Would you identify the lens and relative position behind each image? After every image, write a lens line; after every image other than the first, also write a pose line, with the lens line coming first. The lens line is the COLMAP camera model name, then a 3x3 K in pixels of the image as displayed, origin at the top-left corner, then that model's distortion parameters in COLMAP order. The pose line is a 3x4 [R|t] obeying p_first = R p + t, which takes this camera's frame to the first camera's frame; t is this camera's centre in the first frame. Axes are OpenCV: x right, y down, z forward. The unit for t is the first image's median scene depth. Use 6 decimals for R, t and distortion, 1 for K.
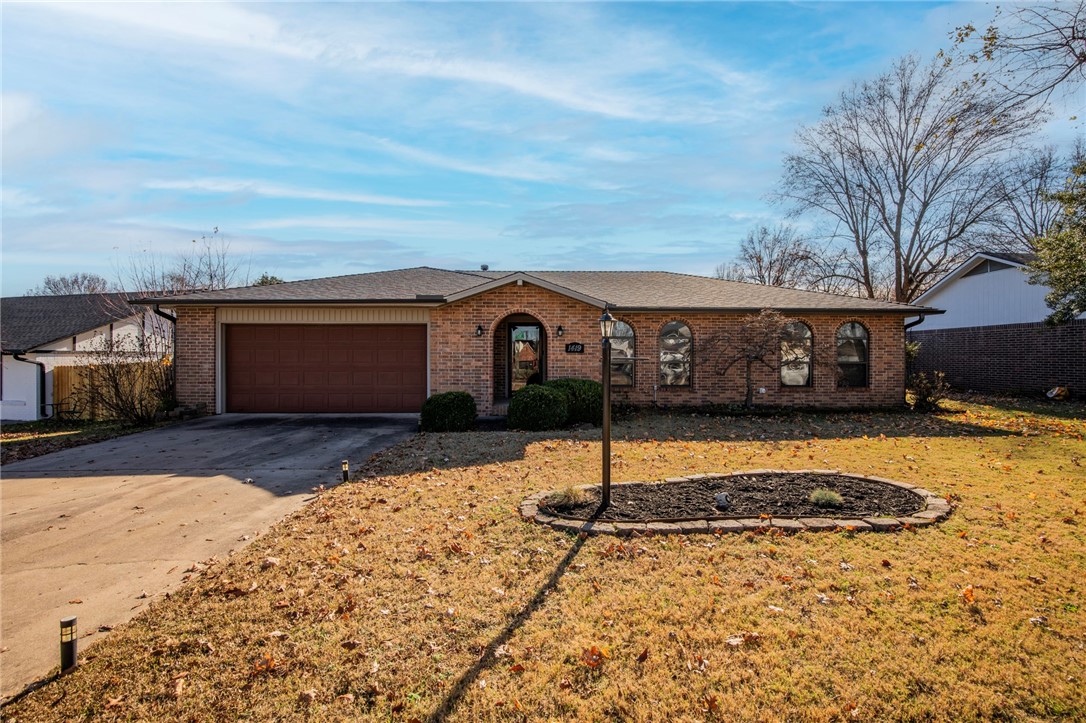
lens RADIAL K [[509.6, 0, 541.8], [0, 509.6, 365.3], [0, 0, 1]] dist [-0.022140, 0.000770]
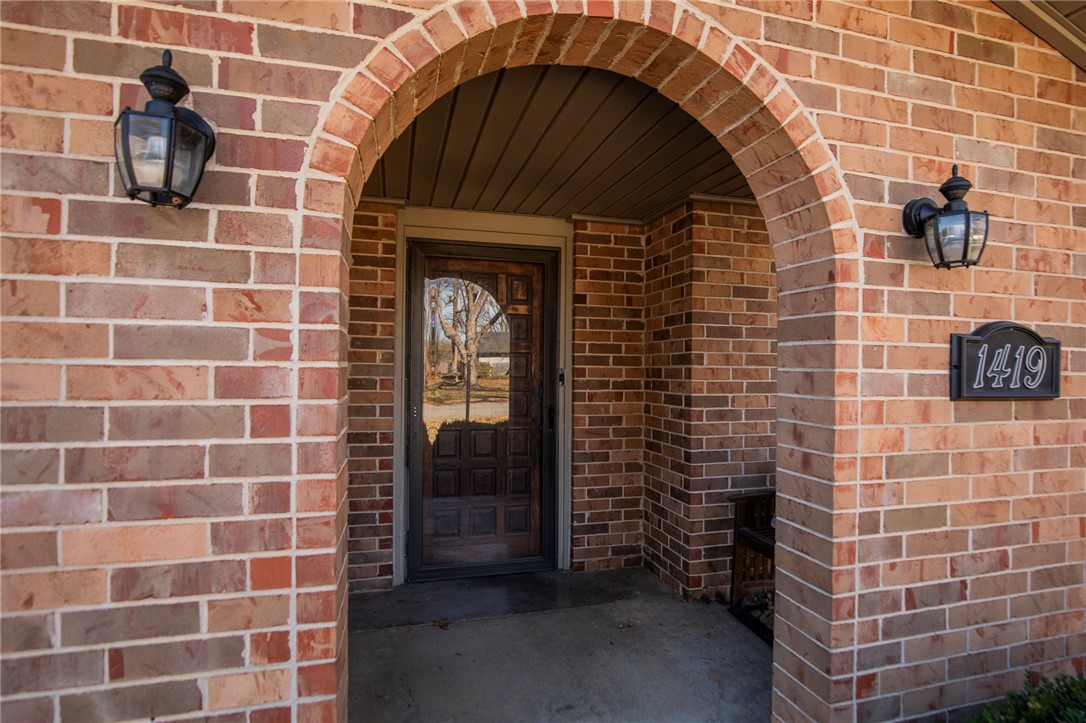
lens RADIAL K [[530.5, 0, 543.0], [0, 530.5, 361.5], [0, 0, 1]] dist [-0.001758, -0.000322]
pose [[0.967514, 0.008323, 0.252682, -0.084895], [-0.005984, 0.999932, -0.010025, -0.032937], [-0.252748, 0.008188, 0.967498, 0.897320]]
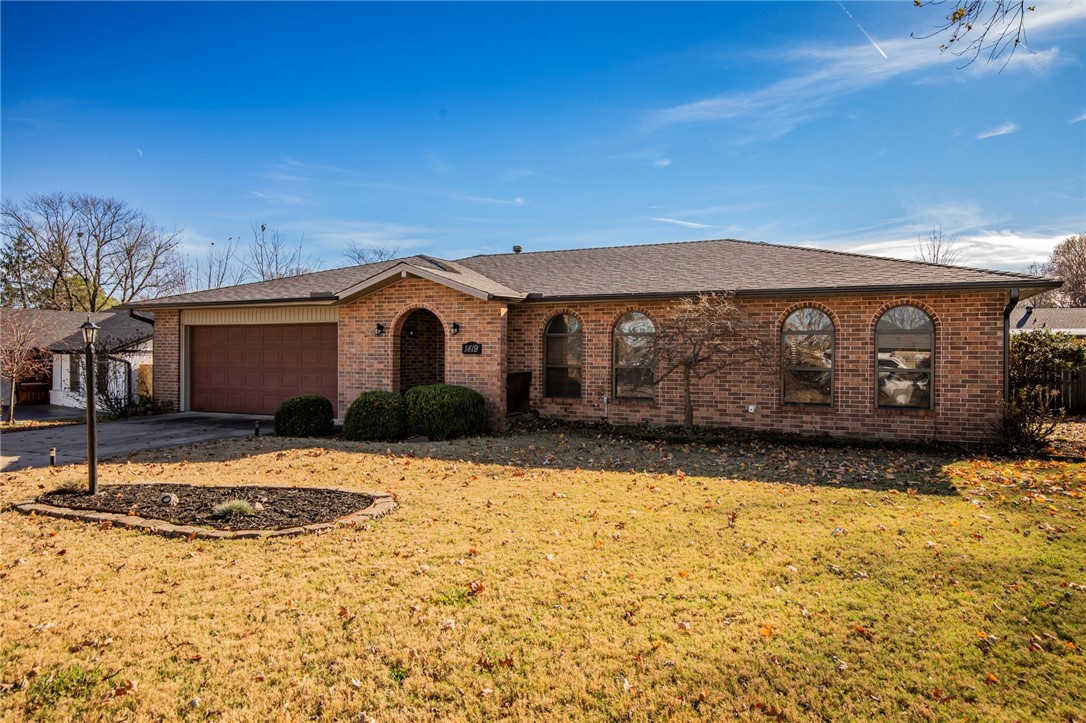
lens RADIAL K [[690.8, 0, 543.0], [0, 690.8, 361.5], [0, 0, 1]] dist [0.004518, 0.001244]
pose [[0.900181, 0.006649, -0.435466, 0.663656], [-0.011167, 0.999907, -0.007817, -0.004962], [0.435373, 0.011900, 0.900171, 0.029322]]
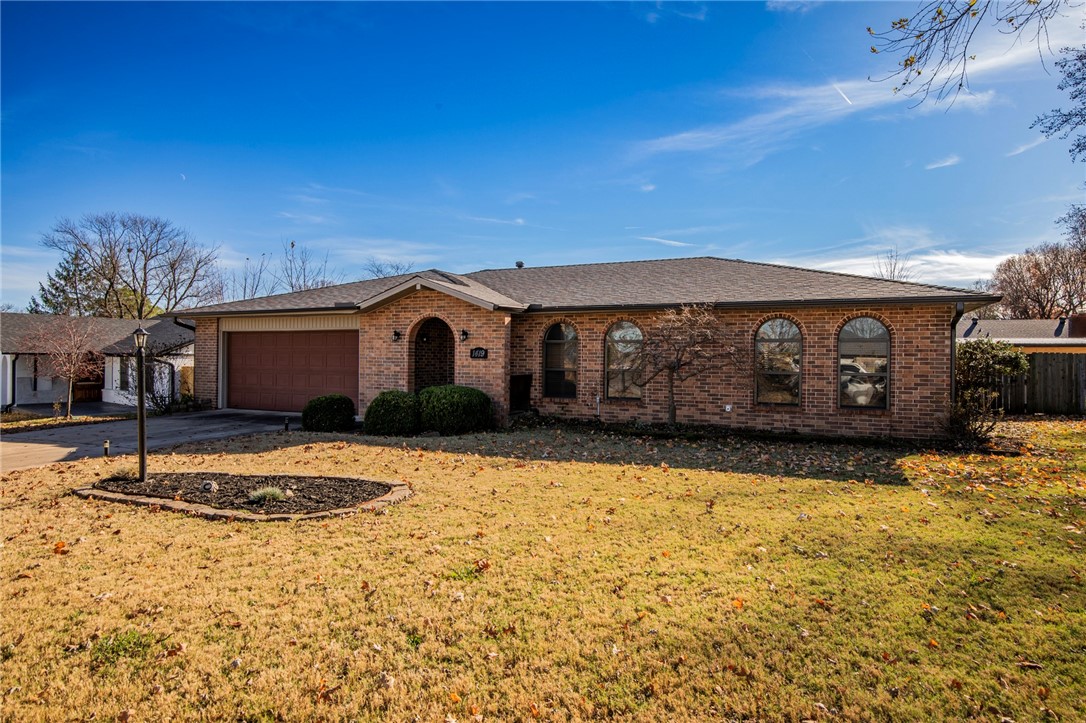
lens RADIAL K [[620.6, 0, 544.0], [0, 620.6, 364.5], [0, 0, 1]] dist [-0.006743, -0.000796]
pose [[0.901354, 0.009842, -0.432971, 0.665860], [-0.015288, 0.999842, -0.009099, -0.004976], [0.432813, 0.014821, 0.901362, 0.024193]]
